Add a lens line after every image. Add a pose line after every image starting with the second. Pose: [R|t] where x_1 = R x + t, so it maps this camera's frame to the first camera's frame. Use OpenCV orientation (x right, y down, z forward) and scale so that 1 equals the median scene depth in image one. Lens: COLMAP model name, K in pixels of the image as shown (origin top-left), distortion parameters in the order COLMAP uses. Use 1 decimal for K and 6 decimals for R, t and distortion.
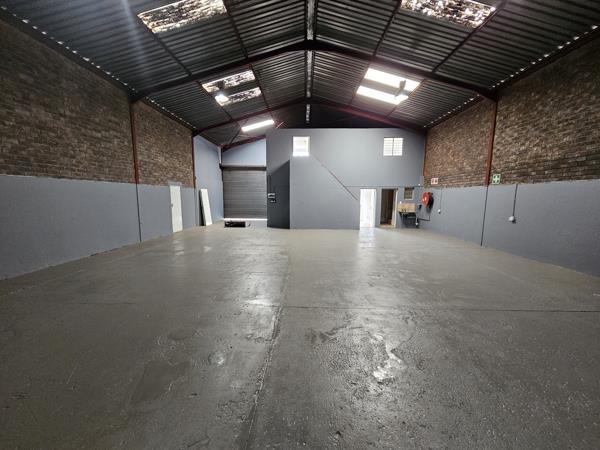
lens RADIAL K [[245.6, 0, 297.7], [0, 245.6, 229.4], [0, 0, 1]] dist [-0.001653, -0.000637]
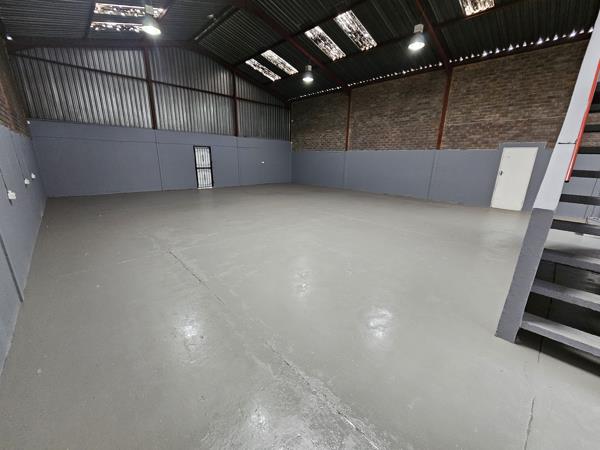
lens RADIAL K [[245.6, 0, 297.7], [0, 245.6, 229.4], [0, 0, 1]] dist [-0.001653, -0.000637]
pose [[-0.718264, 0.176361, -0.673048, 0.499631], [-0.115506, 0.923694, 0.365304, -0.135198], [0.686116, 0.340126, -0.643085, 1.047293]]
